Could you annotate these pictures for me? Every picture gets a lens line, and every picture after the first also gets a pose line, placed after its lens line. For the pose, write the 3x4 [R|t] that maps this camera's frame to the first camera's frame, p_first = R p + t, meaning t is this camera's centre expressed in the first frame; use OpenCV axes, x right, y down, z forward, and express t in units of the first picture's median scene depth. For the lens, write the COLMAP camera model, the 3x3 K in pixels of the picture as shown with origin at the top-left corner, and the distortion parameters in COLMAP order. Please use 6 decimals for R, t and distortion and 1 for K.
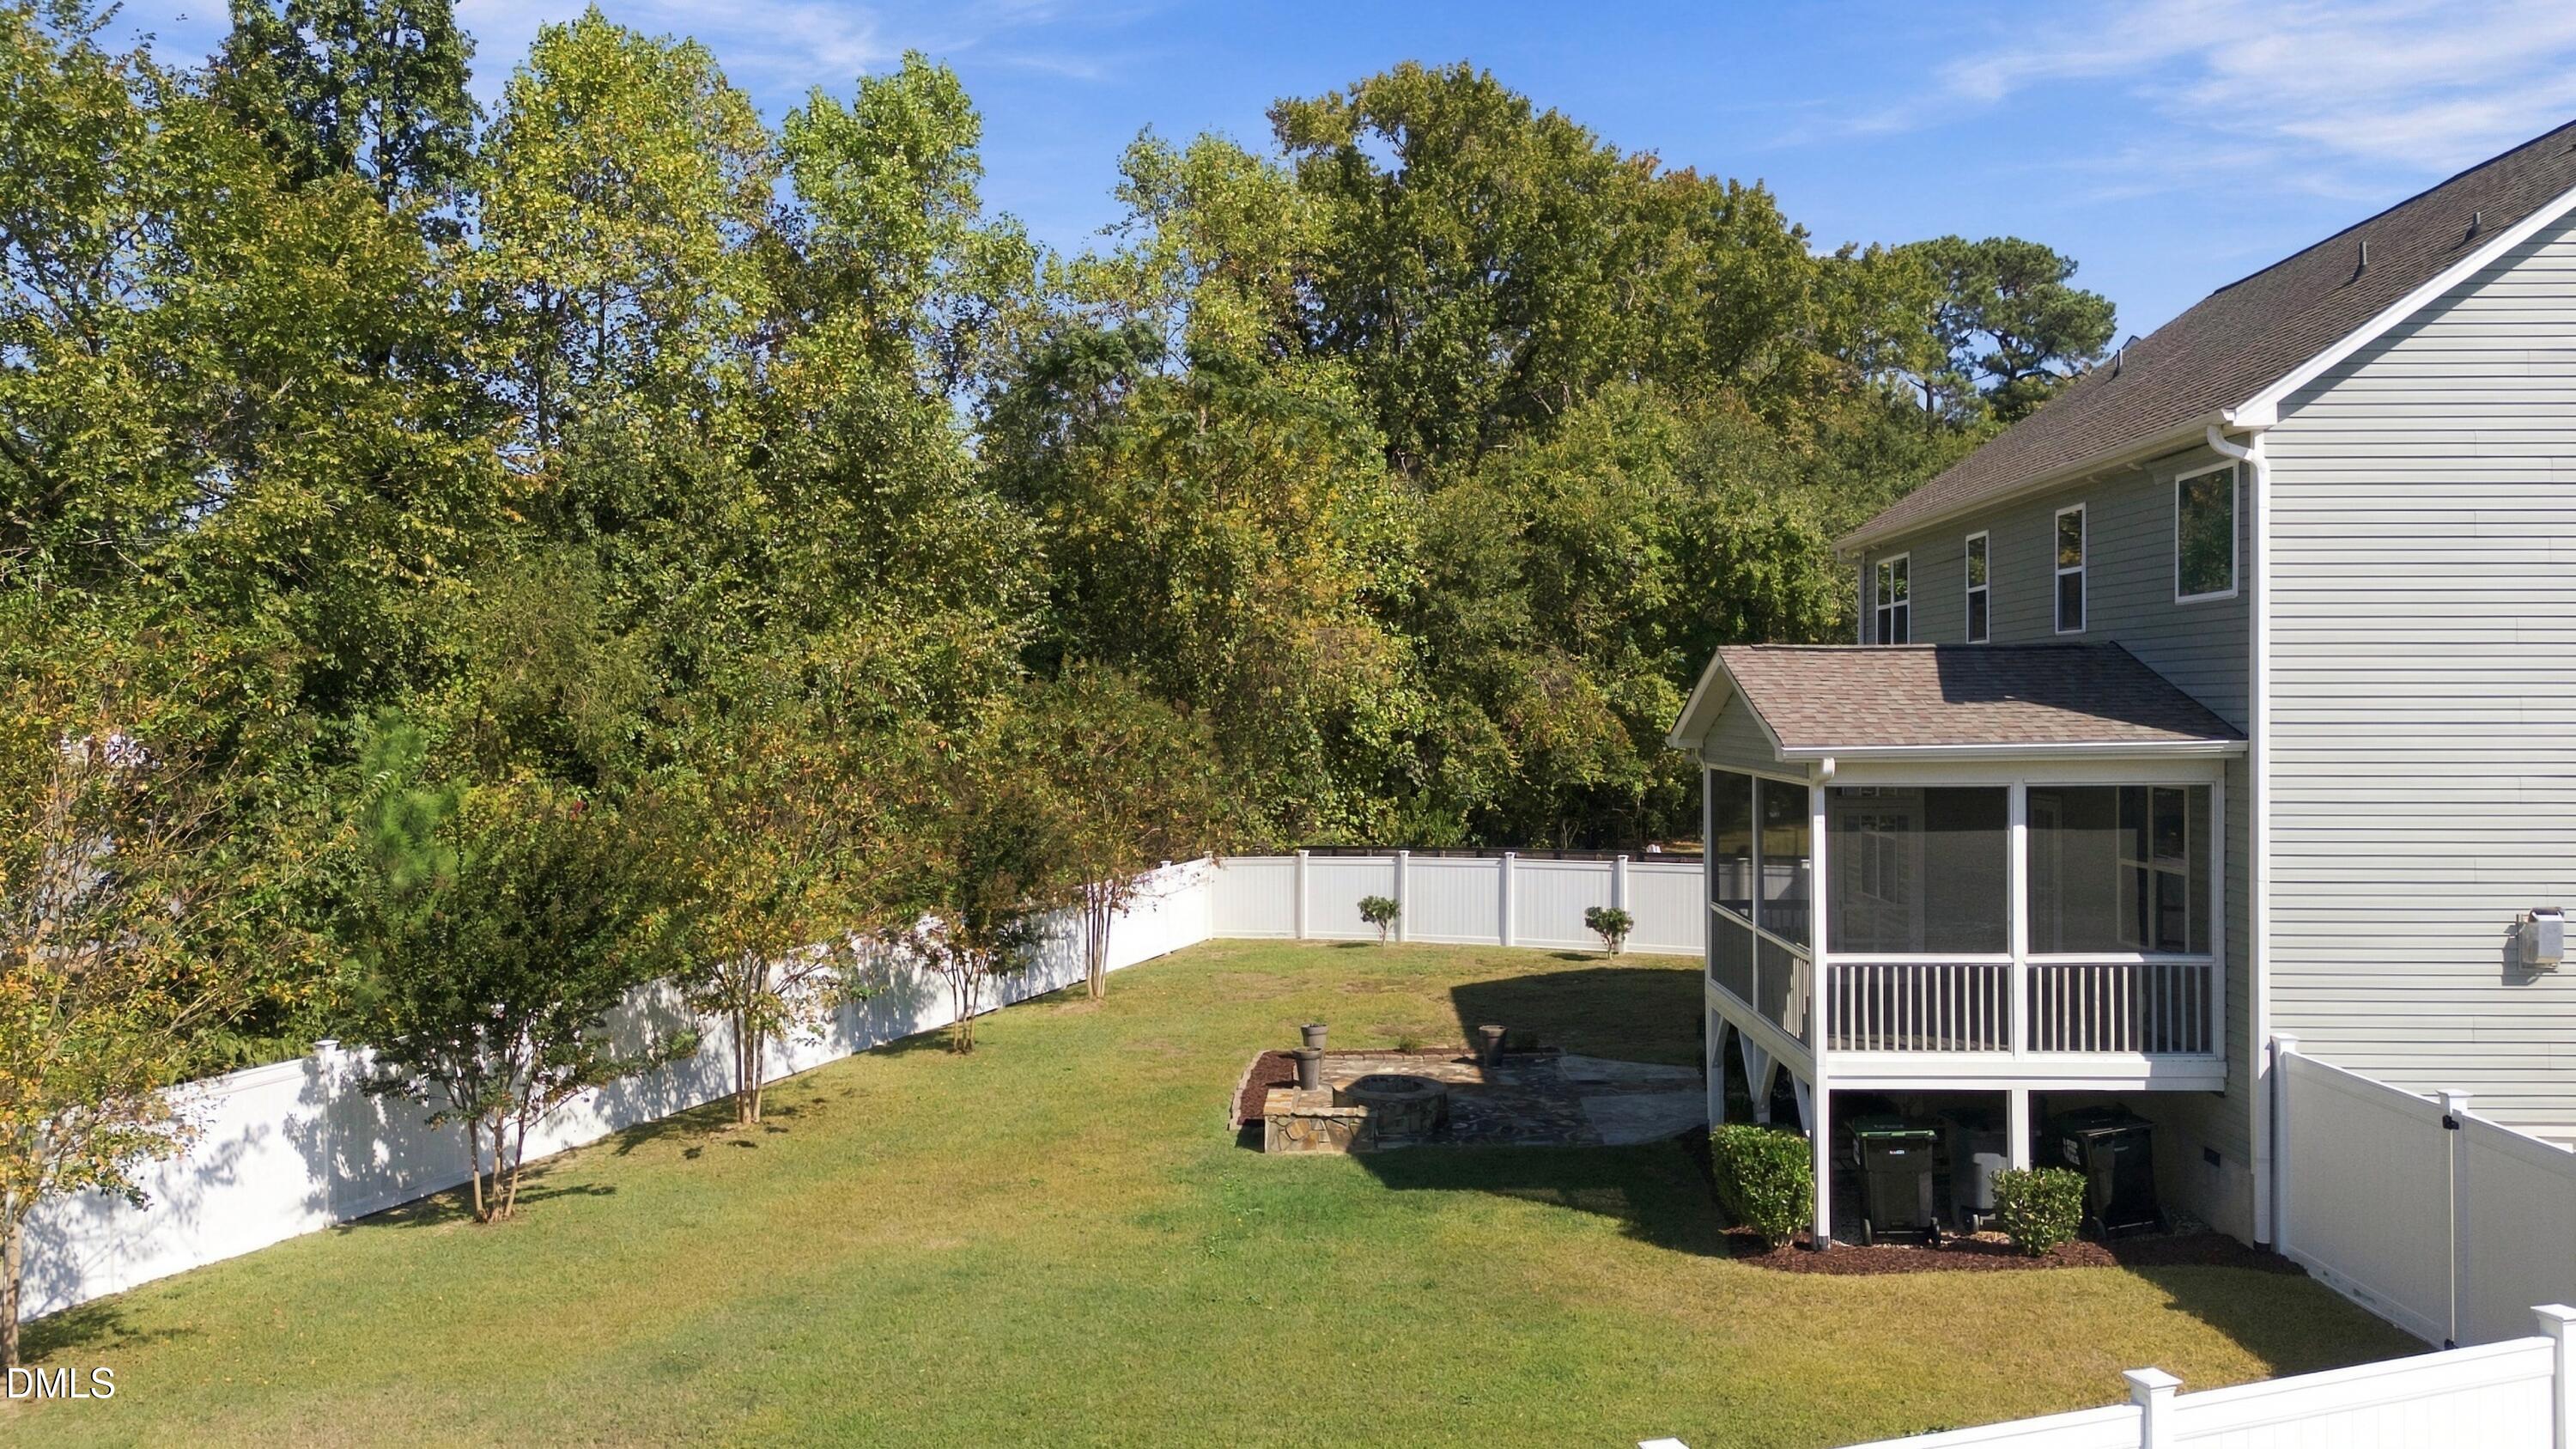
lens RADIAL K [[1891.2, 0, 1282.4], [0, 1891.2, 731.6], [0, 0, 1]] dist [0.039269, -0.001037]
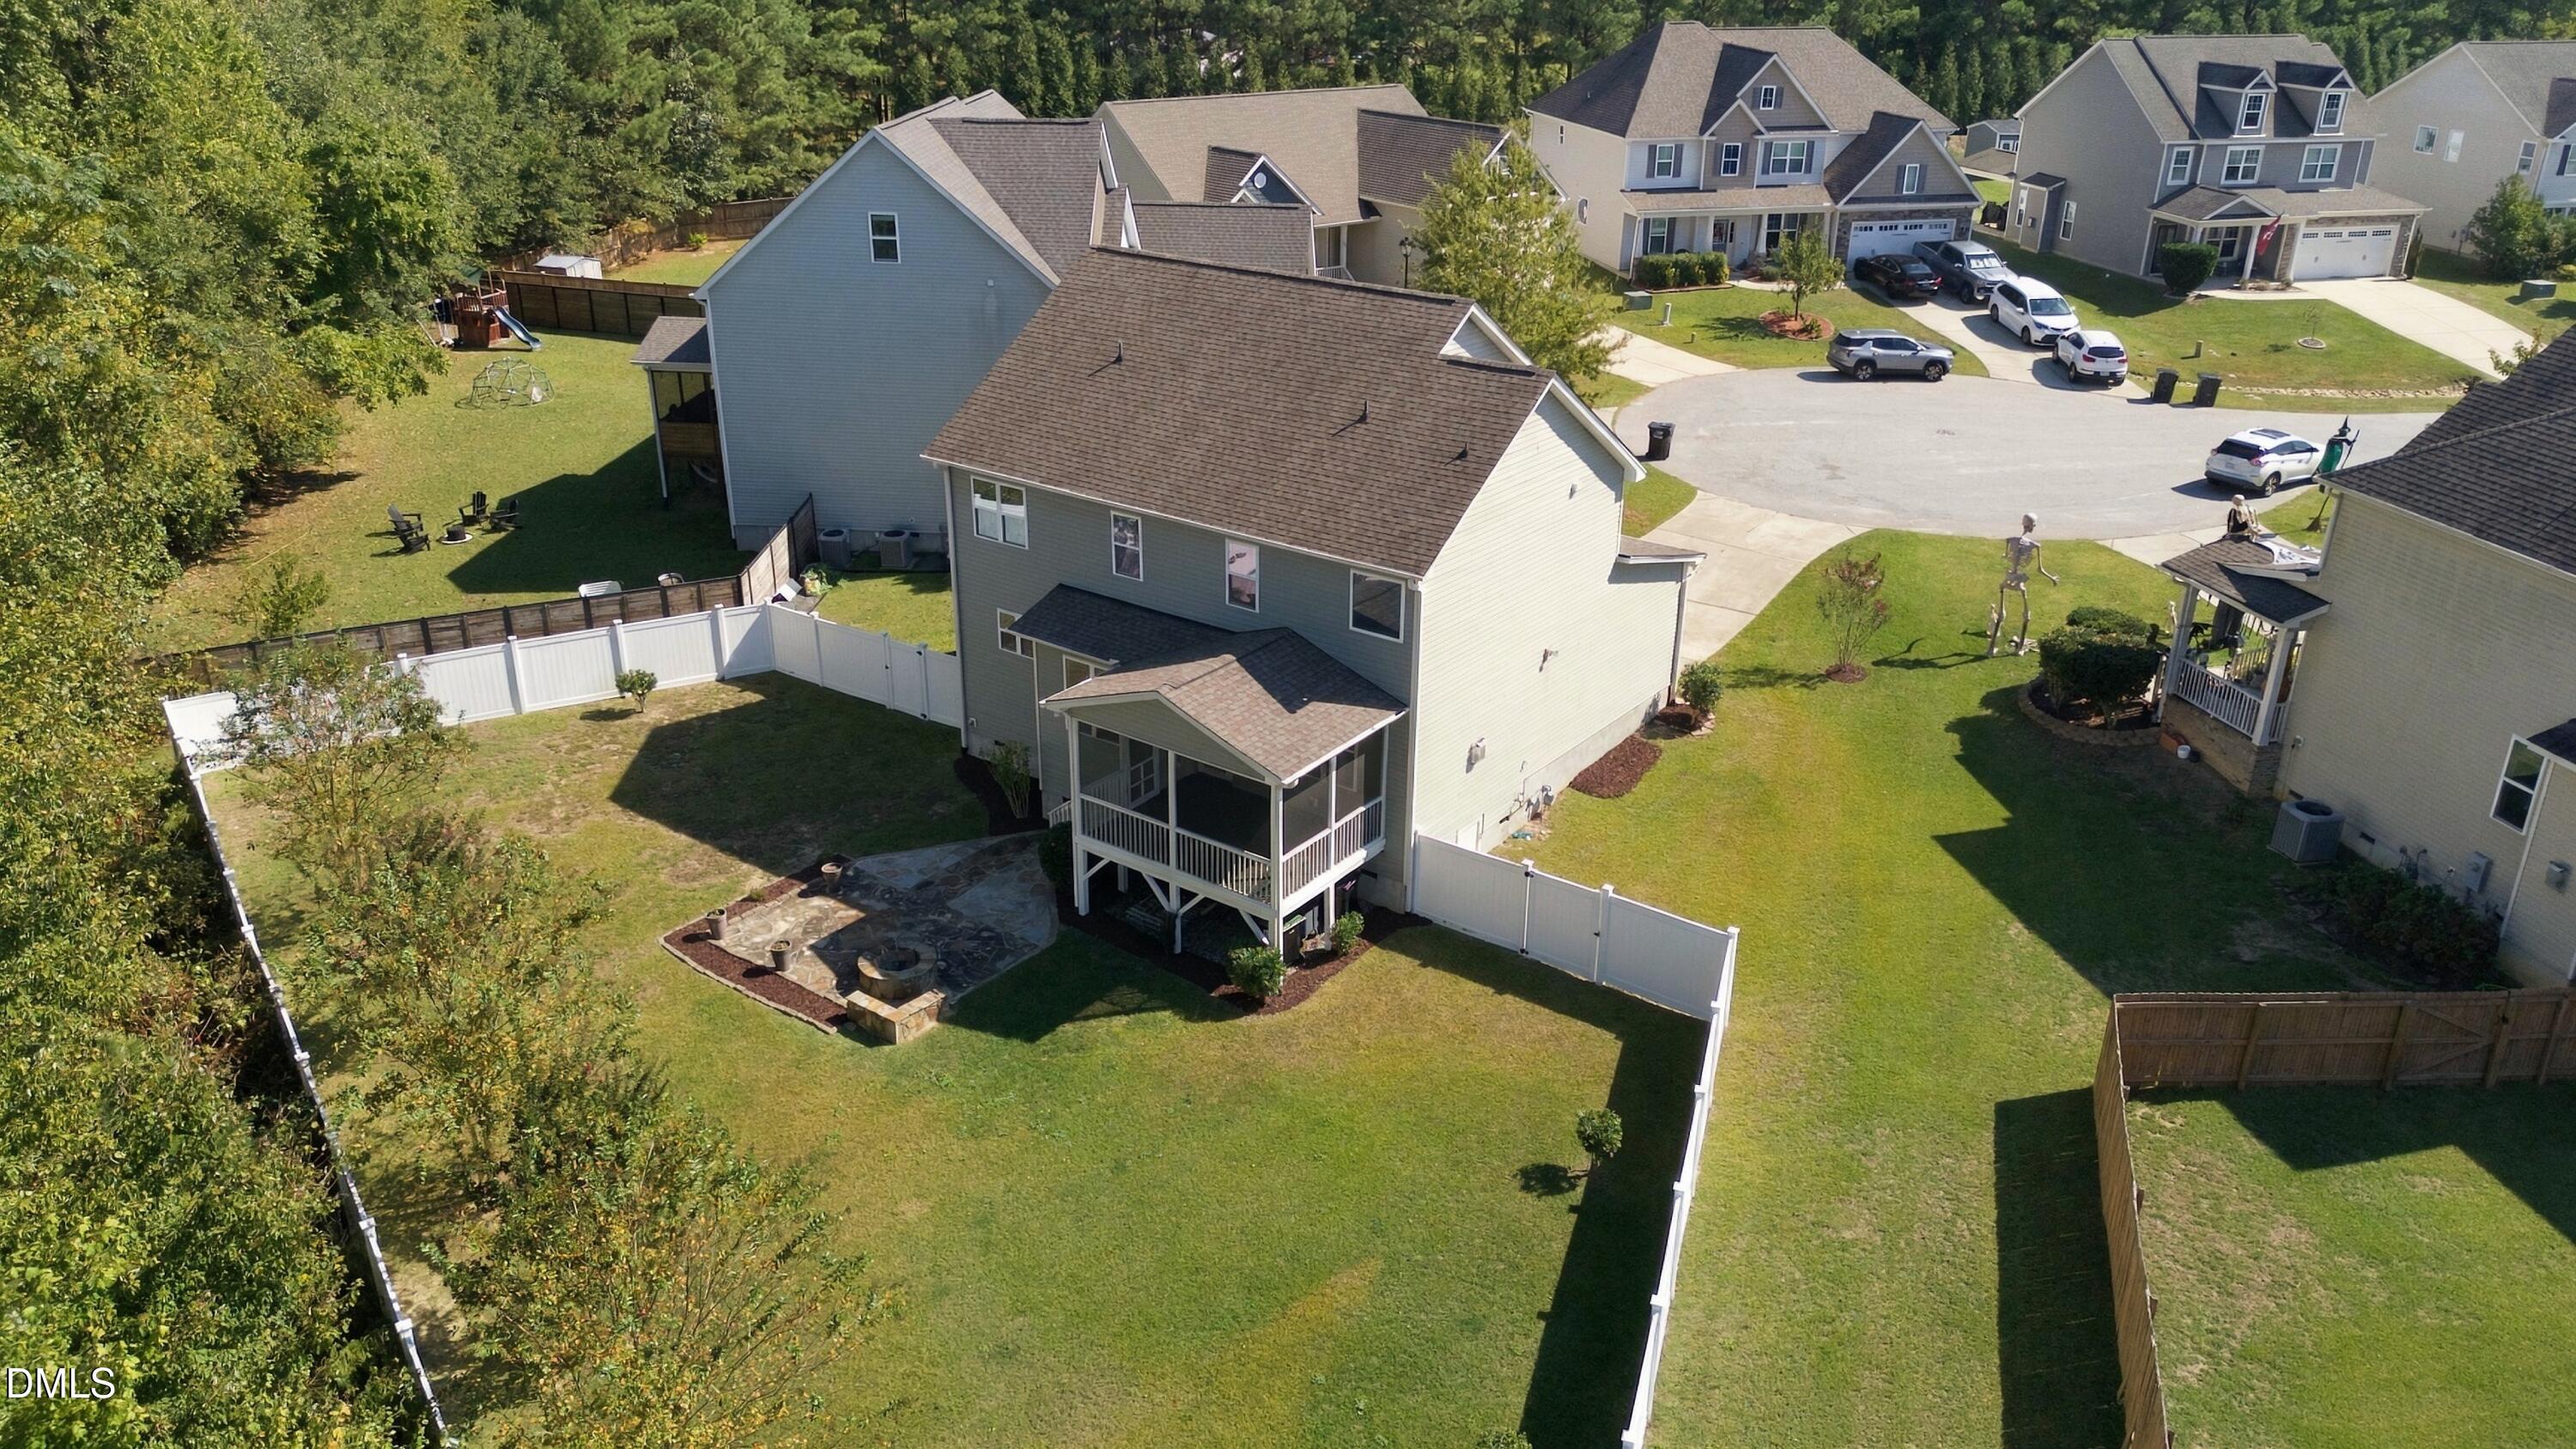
lens RADIAL K [[1884.2, 0, 1288.0], [0, 1884.2, 724.5], [0, 0, 1]] dist [0.097809, -0.119333]
pose [[0.572799, -0.319745, 0.754761, -1.120891], [-0.003495, 0.919821, 0.392323, -0.767862], [-0.819688, -0.227360, 0.525755, -0.012089]]
